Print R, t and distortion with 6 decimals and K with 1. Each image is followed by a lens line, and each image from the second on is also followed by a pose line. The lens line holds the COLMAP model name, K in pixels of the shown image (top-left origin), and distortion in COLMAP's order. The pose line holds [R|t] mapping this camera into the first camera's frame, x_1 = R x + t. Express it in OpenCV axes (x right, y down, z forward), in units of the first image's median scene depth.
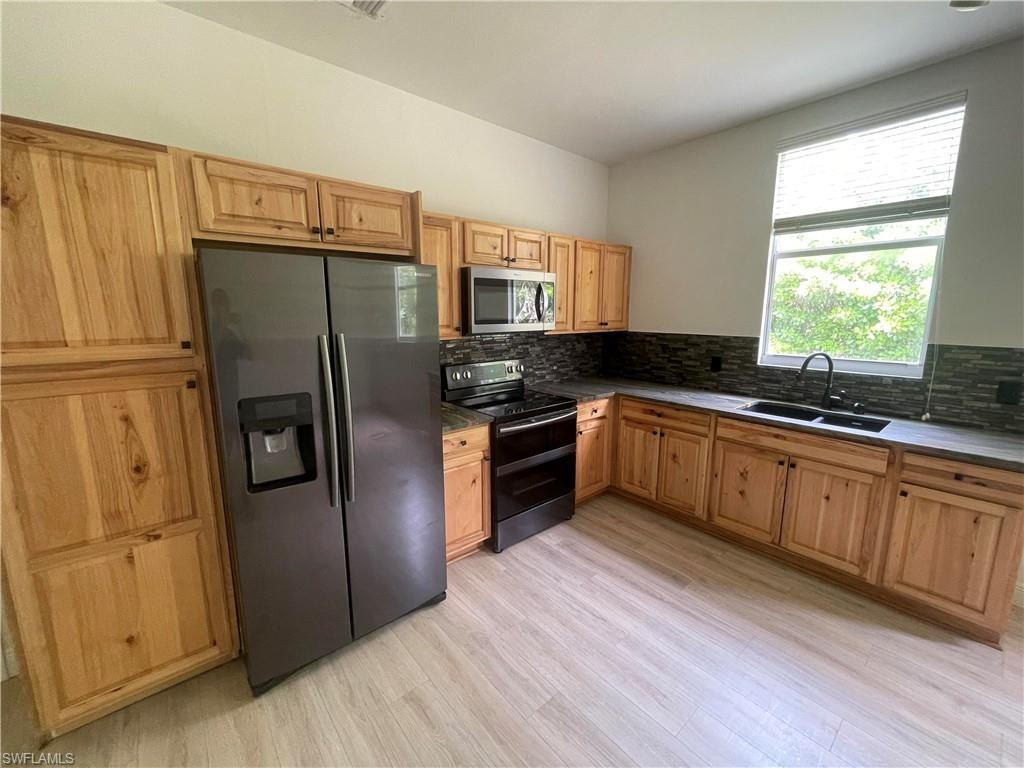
lens RADIAL K [[418.6, 0, 511.7], [0, 418.6, 384.1], [0, 0, 1]] dist [-0.000507, 0.000353]
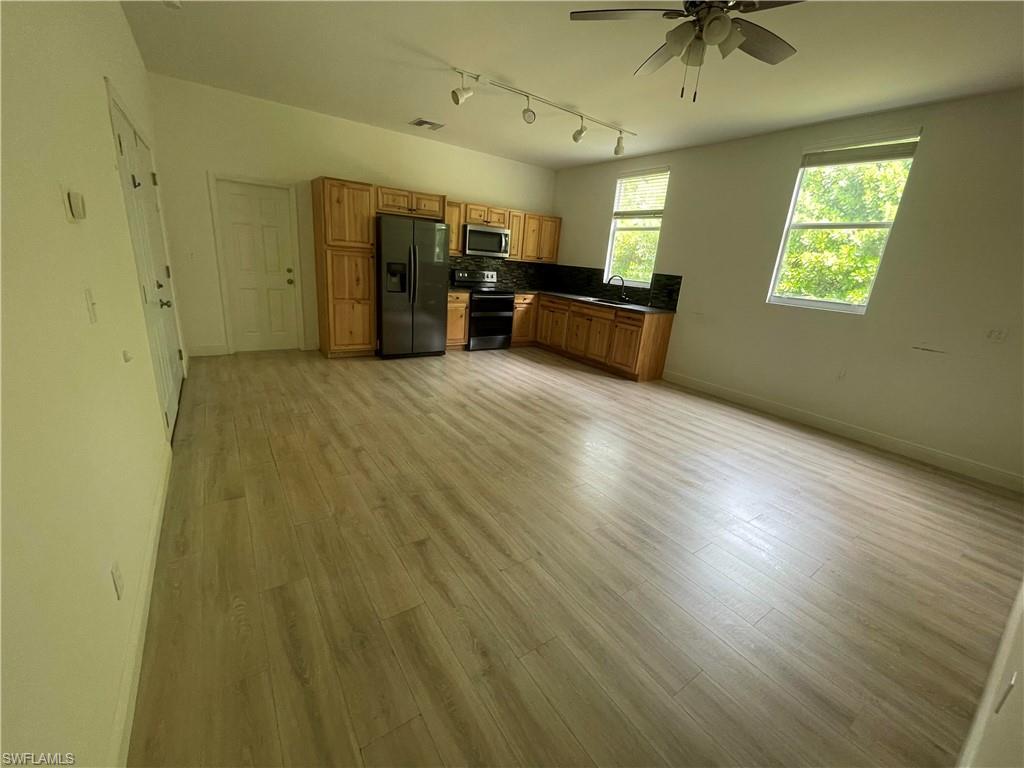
lens RADIAL K [[418.6, 0, 510.8], [0, 418.6, 381.3], [0, 0, 1]] dist [-0.000507, 0.000353]
pose [[0.991306, 0.105723, -0.078322, 0.407481], [-0.096544, 0.988901, 0.112935, 0.292199], [0.089393, -0.104392, 0.990511, -1.356410]]
